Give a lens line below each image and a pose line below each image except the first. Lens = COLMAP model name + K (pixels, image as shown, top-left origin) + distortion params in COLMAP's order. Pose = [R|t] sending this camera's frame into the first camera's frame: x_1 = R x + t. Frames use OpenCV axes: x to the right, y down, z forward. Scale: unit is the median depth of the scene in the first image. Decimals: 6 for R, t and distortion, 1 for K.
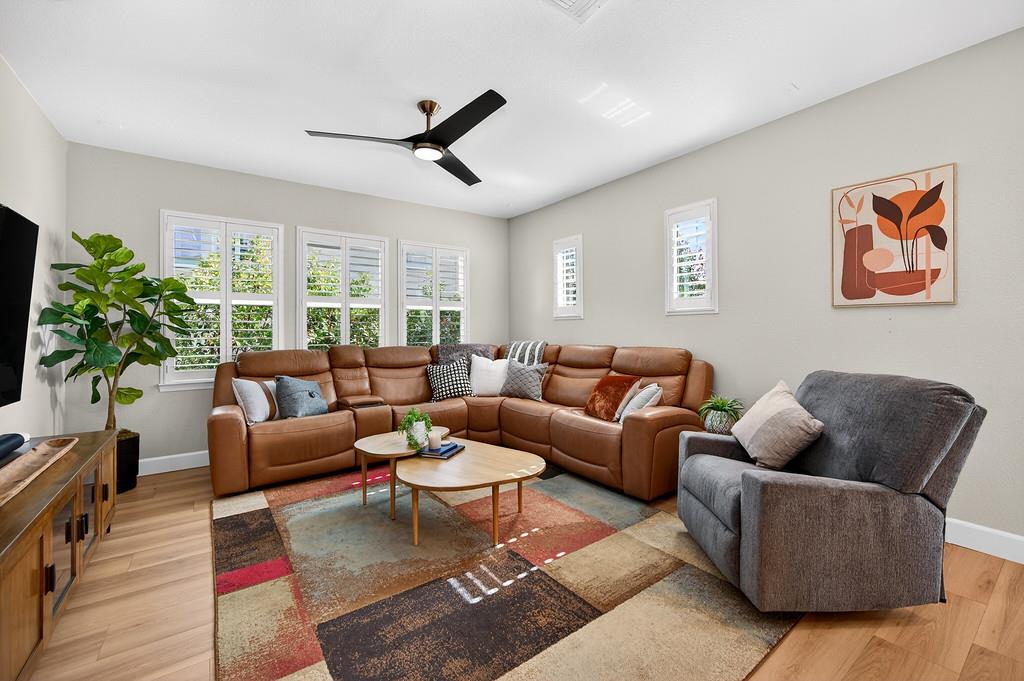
lens RADIAL K [[419.6, 0, 510.8], [0, 419.6, 343.2], [0, 0, 1]] dist [-0.002061, -0.000025]
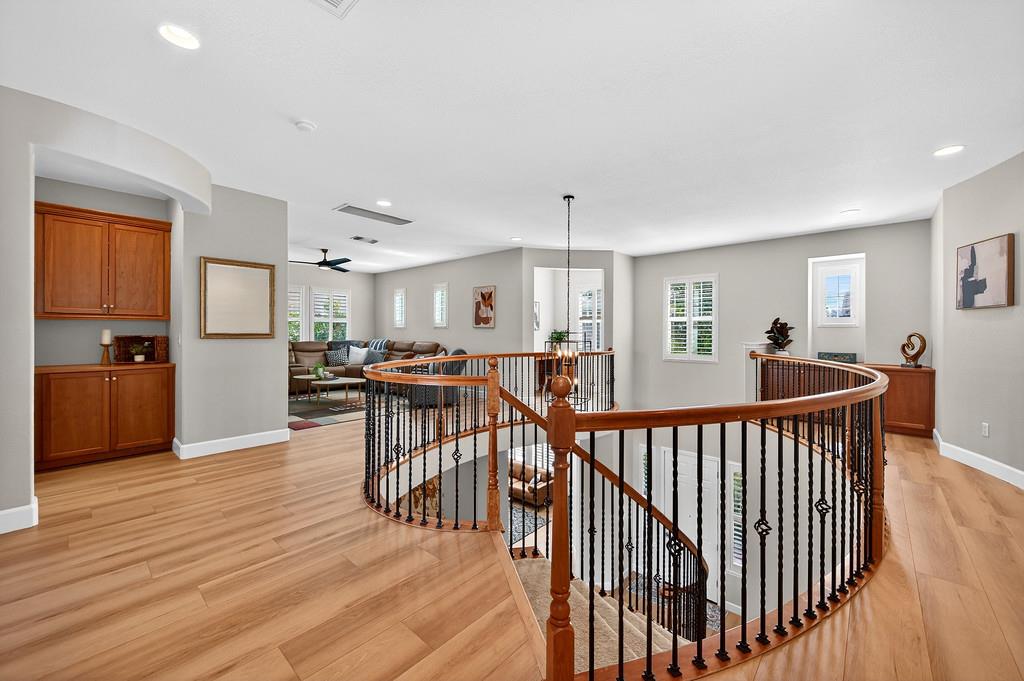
lens RADIAL K [[405.8, 0, 519.6], [0, 405.8, 335.1], [0, 0, 1]] dist [0.002118, 0.000196]
pose [[0.972503, 0.004928, 0.232838, 0.260934], [-0.000488, 0.999817, -0.019125, 0.014586], [-0.232889, 0.018486, 0.972328, -1.153590]]
